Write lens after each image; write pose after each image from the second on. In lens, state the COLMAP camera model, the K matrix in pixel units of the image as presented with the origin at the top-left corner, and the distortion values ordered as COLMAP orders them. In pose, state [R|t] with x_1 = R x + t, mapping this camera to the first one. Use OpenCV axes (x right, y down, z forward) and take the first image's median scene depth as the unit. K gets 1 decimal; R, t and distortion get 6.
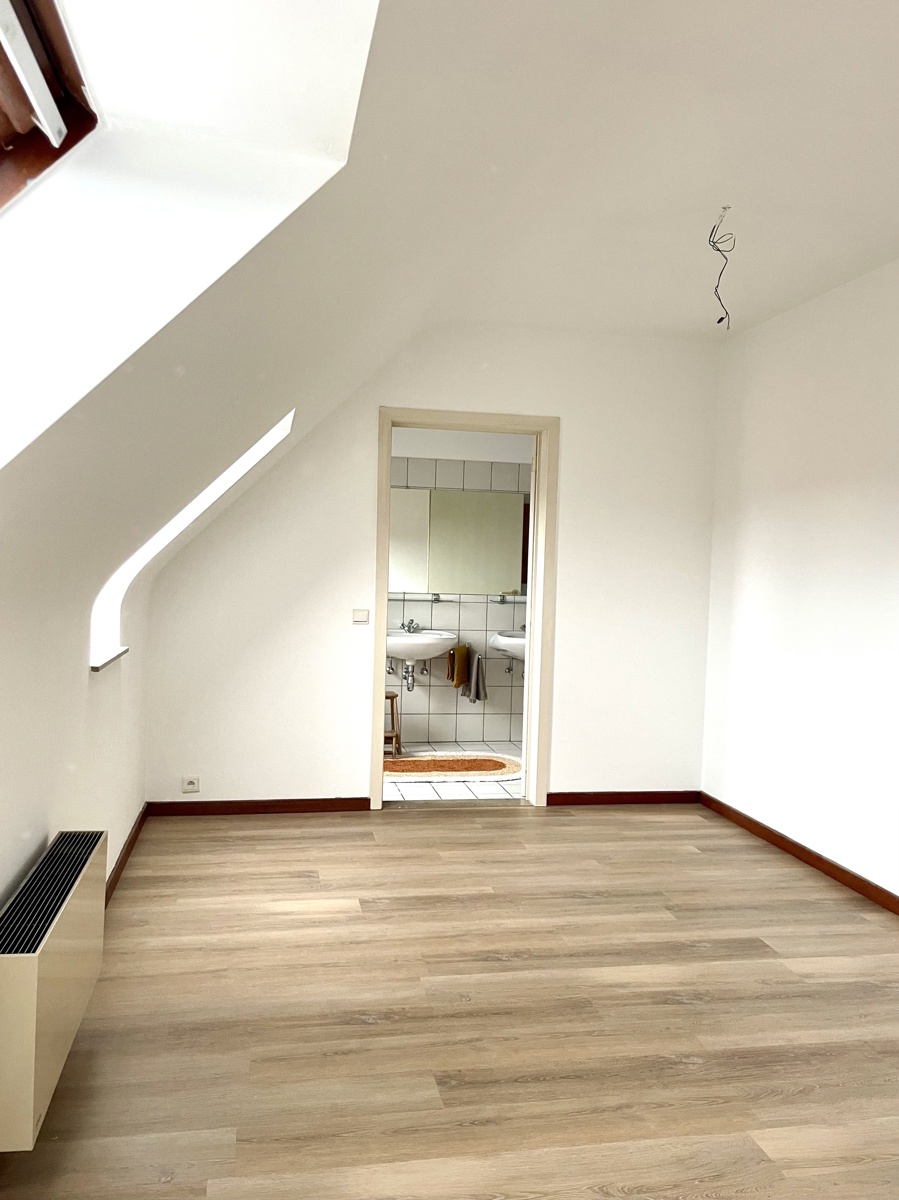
lens RADIAL K [[958.4, 0, 446.3], [0, 958.4, 608.8], [0, 0, 1]] dist [0.039685, -0.004064]
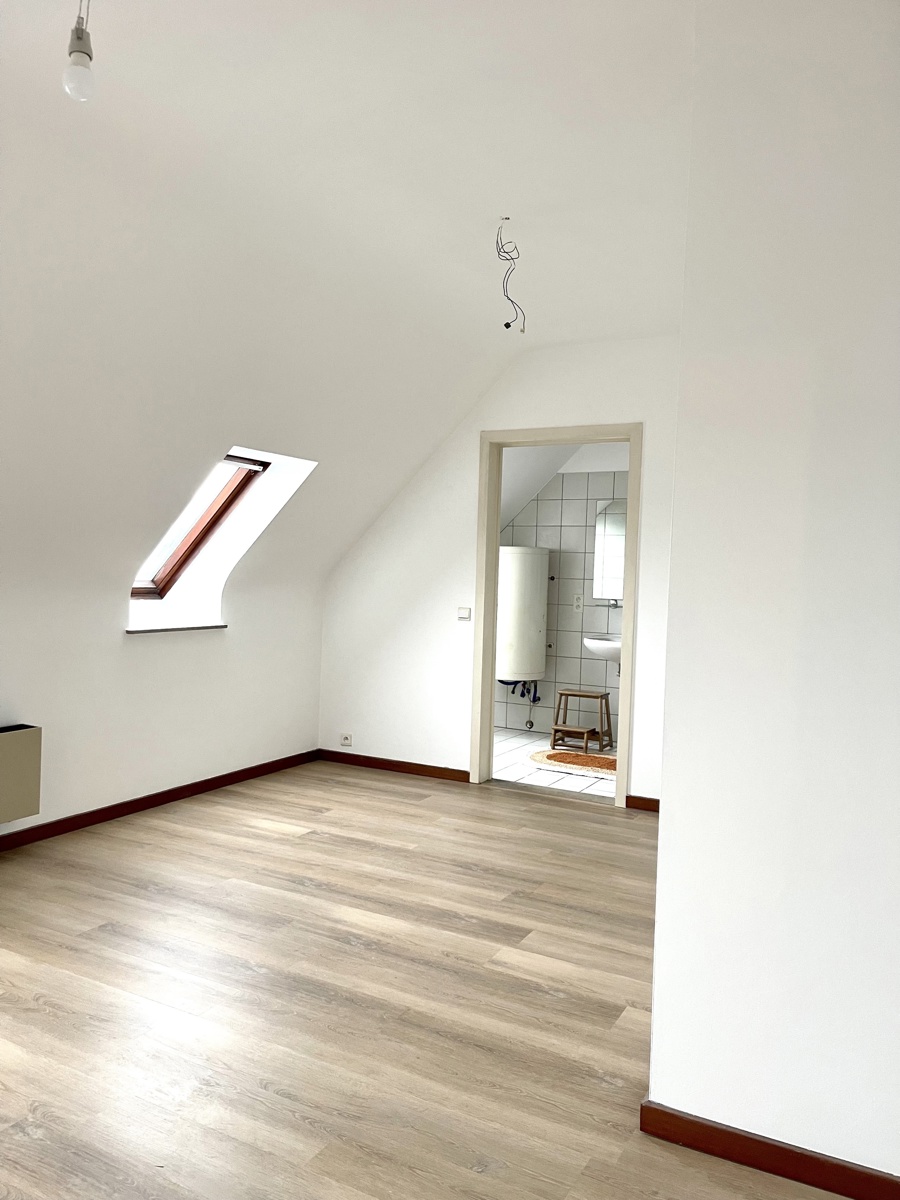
lens RADIAL K [[911.2, 0, 449.8], [0, 911.2, 611.5], [0, 0, 1]] dist [0.074596, -0.104398]
pose [[0.770139, 0.026968, -0.637306, 0.784468], [-0.039967, 0.999183, -0.006015, 0.016972], [0.636623, 0.030103, 0.770588, 0.182777]]
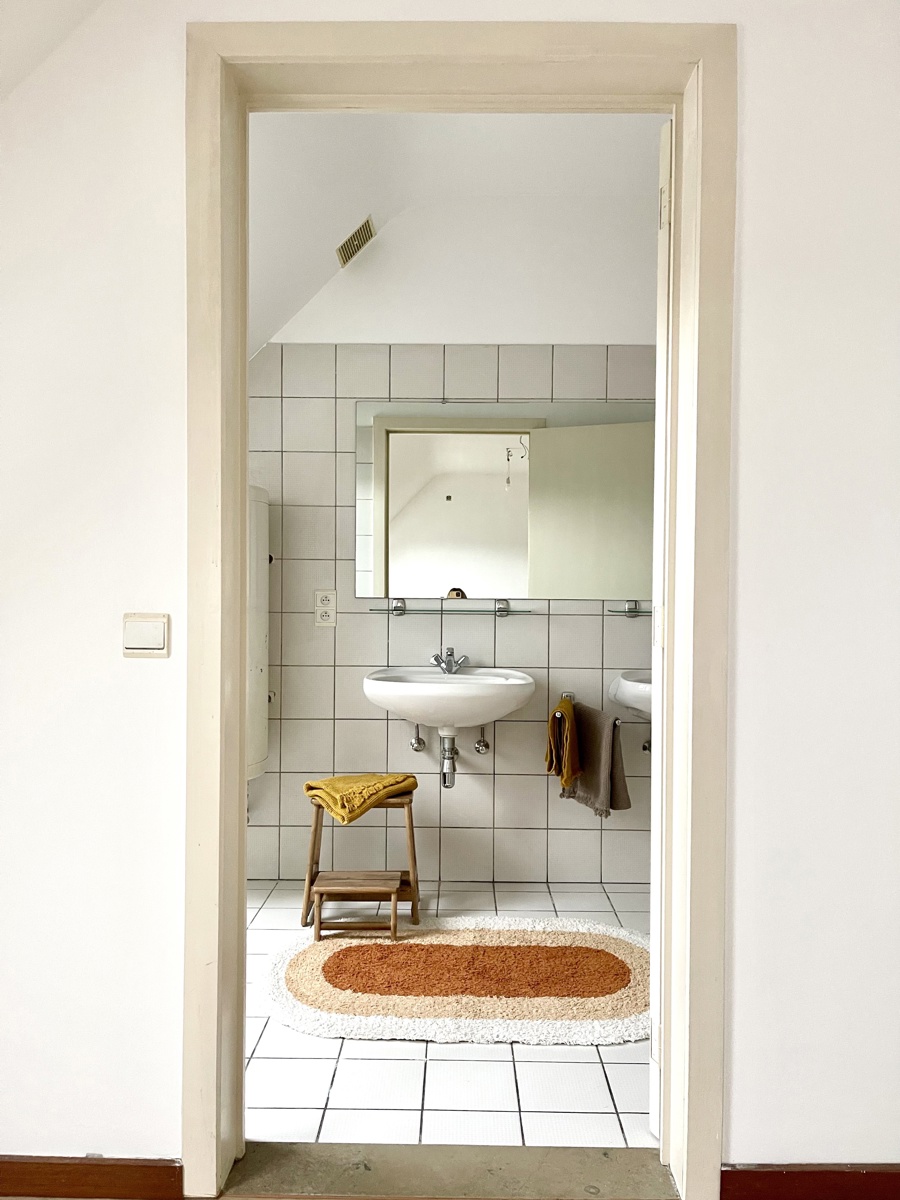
lens RADIAL K [[911.2, 0, 449.8], [0, 911.2, 611.5], [0, 0, 1]] dist [0.074596, -0.104398]
pose [[0.979994, -0.016788, -0.198318, 0.108050], [0.009365, 0.999222, -0.038306, 0.018180], [0.198807, 0.035683, 0.979389, 0.903256]]
